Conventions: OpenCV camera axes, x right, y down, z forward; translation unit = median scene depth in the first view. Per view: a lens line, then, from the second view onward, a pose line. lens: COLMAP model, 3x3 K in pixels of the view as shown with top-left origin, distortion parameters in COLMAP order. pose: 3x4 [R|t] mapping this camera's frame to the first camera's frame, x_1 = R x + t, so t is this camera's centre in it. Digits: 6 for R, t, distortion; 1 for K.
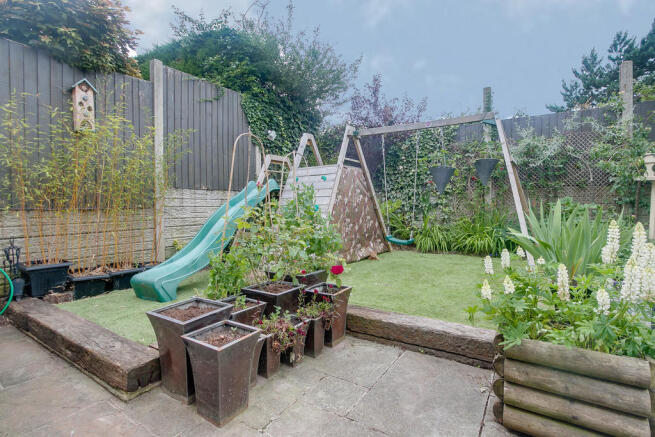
lens RADIAL K [[306.3, 0, 329.2], [0, 306.3, 214.3], [0, 0, 1]] dist [-0.002033, 0.000060]
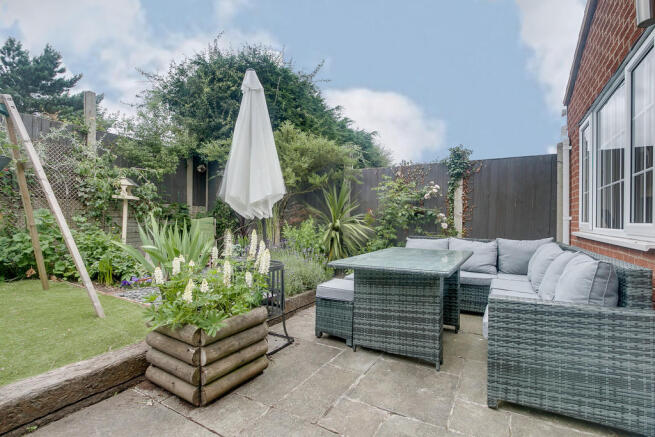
lens RADIAL K [[306.3, 0, 329.6], [0, 306.3, 219.7], [0, 0, 1]] dist [-0.002033, 0.000060]
pose [[-0.036175, 0.007108, 0.999320, -0.428764], [0.015144, 0.999864, -0.006564, -0.008270], [-0.999231, 0.014897, -0.036277, 0.363113]]
